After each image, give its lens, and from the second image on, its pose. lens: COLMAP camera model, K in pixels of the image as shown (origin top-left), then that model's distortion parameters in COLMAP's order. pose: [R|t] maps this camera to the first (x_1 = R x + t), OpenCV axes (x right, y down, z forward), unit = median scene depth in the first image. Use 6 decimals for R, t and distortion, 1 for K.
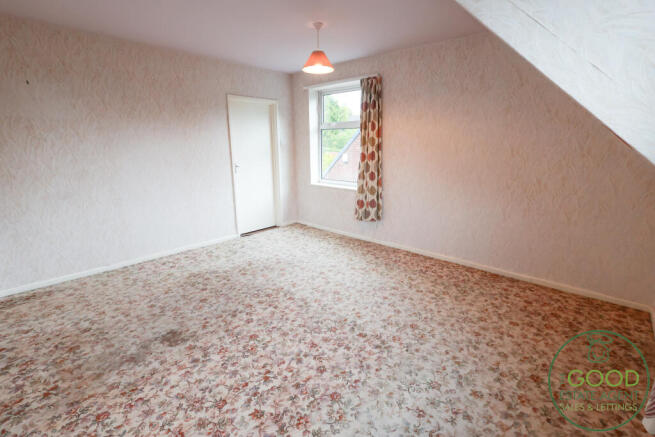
lens RADIAL K [[302.5, 0, 328.7], [0, 302.5, 215.5], [0, 0, 1]] dist [-0.001148, 0.000016]
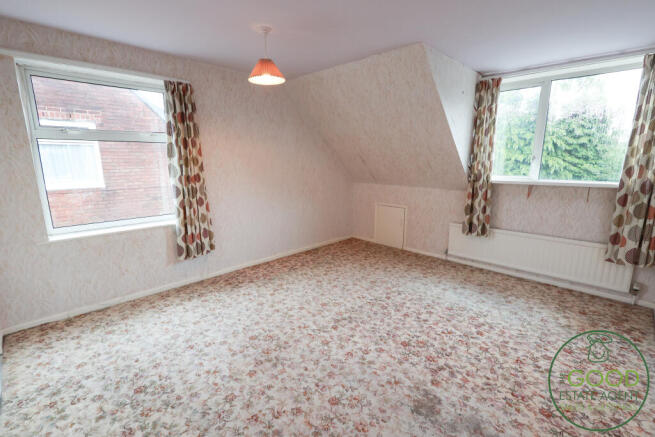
lens RADIAL K [[302.5, 0, 329.2], [0, 302.5, 220.5], [0, 0, 1]] dist [-0.001148, 0.000016]
pose [[0.038552, -0.191728, 0.980691, -0.710393], [0.233771, 0.955916, 0.177695, -0.153636], [-0.971527, 0.222406, 0.081673, 0.628637]]
